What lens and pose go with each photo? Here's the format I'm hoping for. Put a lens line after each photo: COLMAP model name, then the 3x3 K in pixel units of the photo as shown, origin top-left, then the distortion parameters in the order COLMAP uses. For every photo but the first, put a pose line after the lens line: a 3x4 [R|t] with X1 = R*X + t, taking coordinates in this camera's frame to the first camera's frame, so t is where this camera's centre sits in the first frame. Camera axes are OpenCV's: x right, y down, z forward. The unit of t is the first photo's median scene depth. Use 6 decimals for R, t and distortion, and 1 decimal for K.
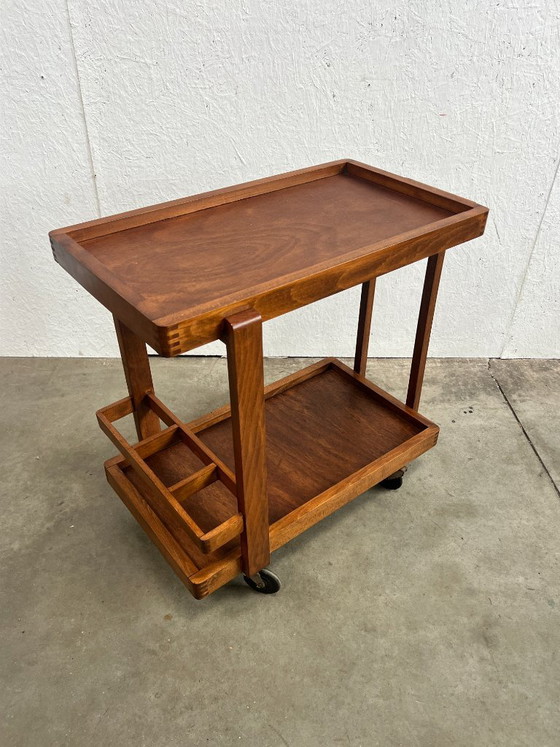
lens RADIAL K [[579.9, 0, 281.5], [0, 579.9, 373.7], [0, 0, 1]] dist [0.036623, -0.041055]
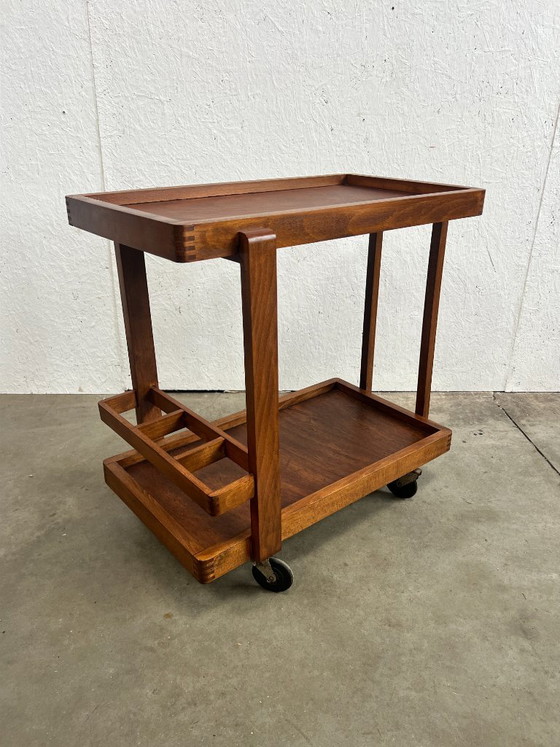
lens RADIAL K [[579.9, 0, 284.9], [0, 579.9, 373.1], [0, 0, 1]] dist [0.036623, -0.041055]
pose [[0.999777, -0.011024, 0.017991, -0.023435], [0.014649, 0.976311, -0.215875, 0.210713], [-0.015185, 0.216091, 0.976255, 0.038249]]
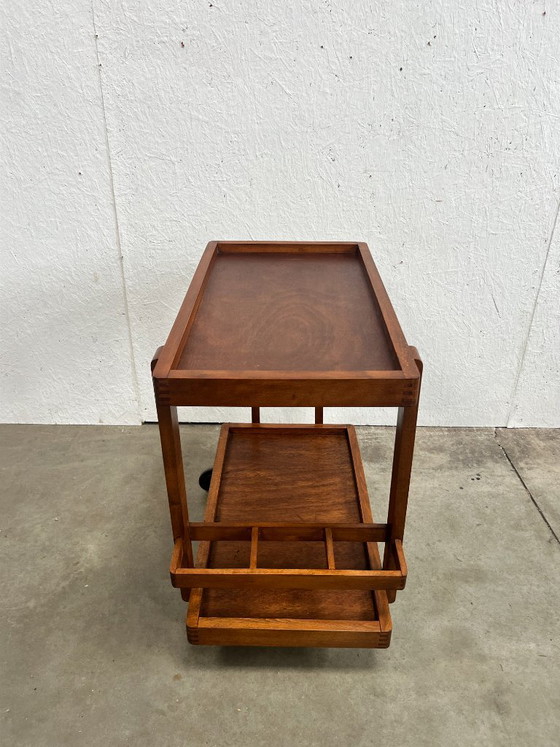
lens RADIAL K [[579.9, 0, 274.7], [0, 579.9, 373.8], [0, 0, 1]] dist [0.036623, -0.041055]
pose [[0.999360, 0.000005, -0.035779, 0.008155], [-0.004853, 0.990778, -0.135409, 0.028959], [0.035449, 0.135496, 0.990143, -0.052895]]
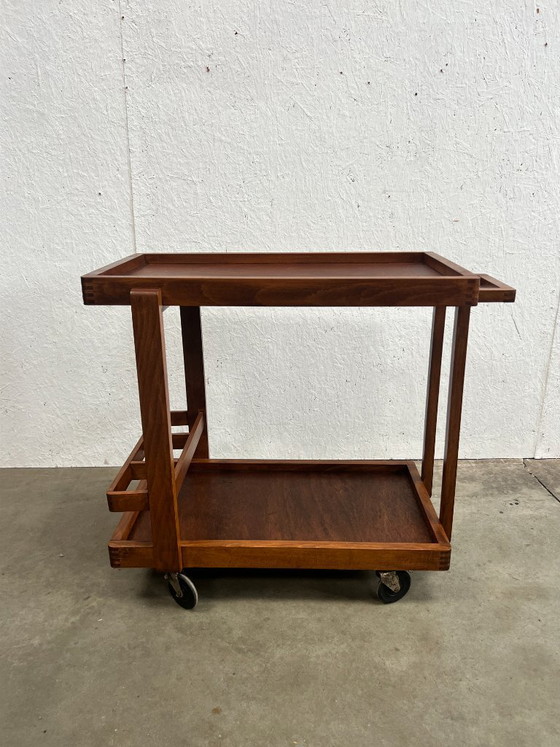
lens RADIAL K [[579.9, 0, 284.8], [0, 579.9, 377.4], [0, 0, 1]] dist [0.036623, -0.041055]
pose [[0.999532, -0.022741, 0.020477, -0.086100], [0.027934, 0.951267, -0.307102, 0.186021], [-0.012495, 0.307530, 0.951456, 0.038417]]
